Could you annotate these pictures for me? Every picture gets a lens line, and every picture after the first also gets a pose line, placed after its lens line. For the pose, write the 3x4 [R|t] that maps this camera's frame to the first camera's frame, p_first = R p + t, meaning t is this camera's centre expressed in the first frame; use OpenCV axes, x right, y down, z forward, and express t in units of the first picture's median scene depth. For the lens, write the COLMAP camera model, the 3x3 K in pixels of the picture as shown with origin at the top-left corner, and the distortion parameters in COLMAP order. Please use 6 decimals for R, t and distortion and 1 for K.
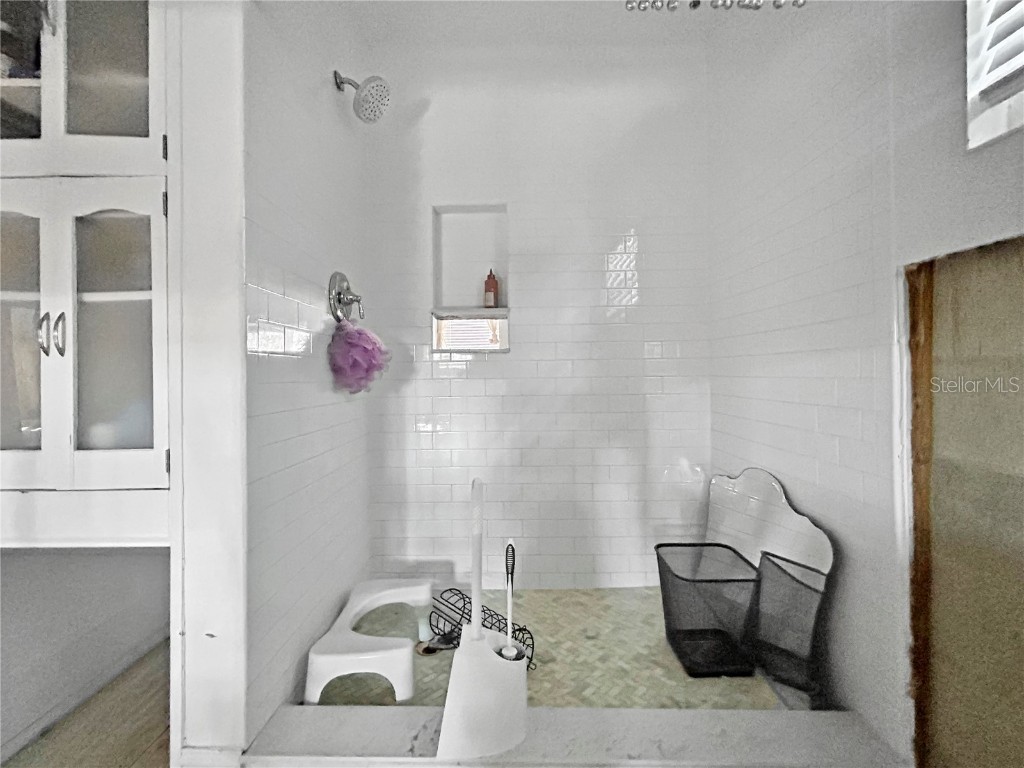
lens RADIAL K [[413.1, 0, 510.7], [0, 413.1, 377.6], [0, 0, 1]] dist [0.000358, 0.000089]
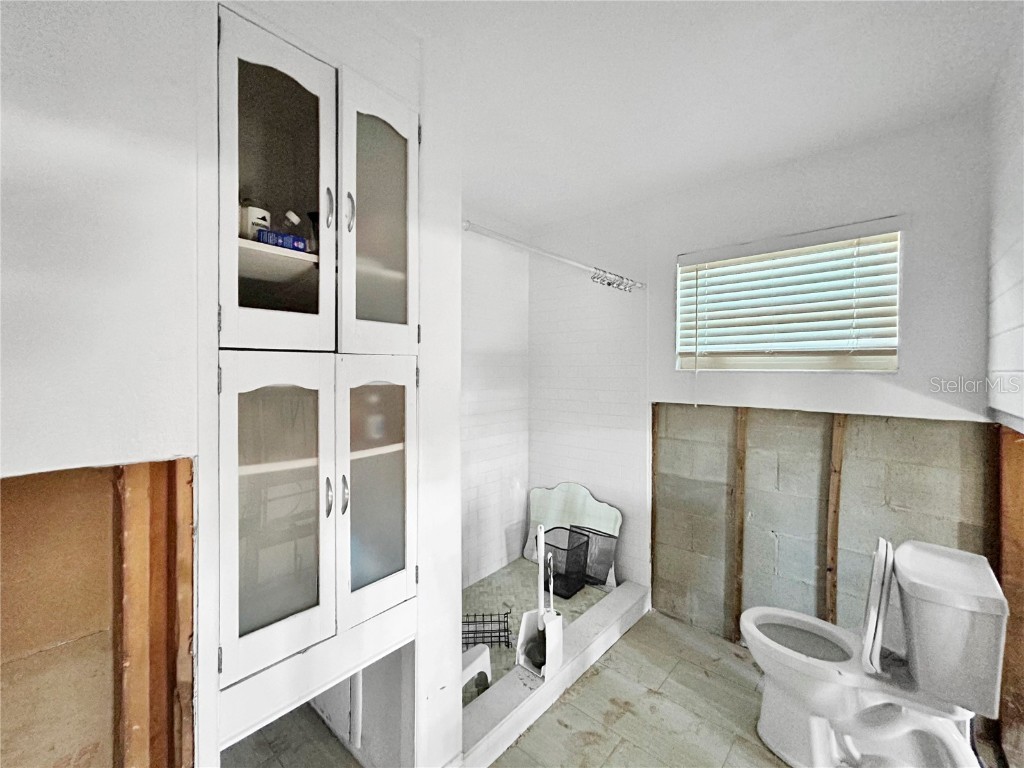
lens RADIAL K [[413.1, 0, 510.7], [0, 413.1, 377.6], [0, 0, 1]] dist [0.000358, 0.000089]
pose [[0.663581, 0.001811, 0.748102, -1.622986], [-0.003520, 0.999994, 0.000701, -0.419886], [-0.748096, -0.003099, 0.663583, -0.092257]]
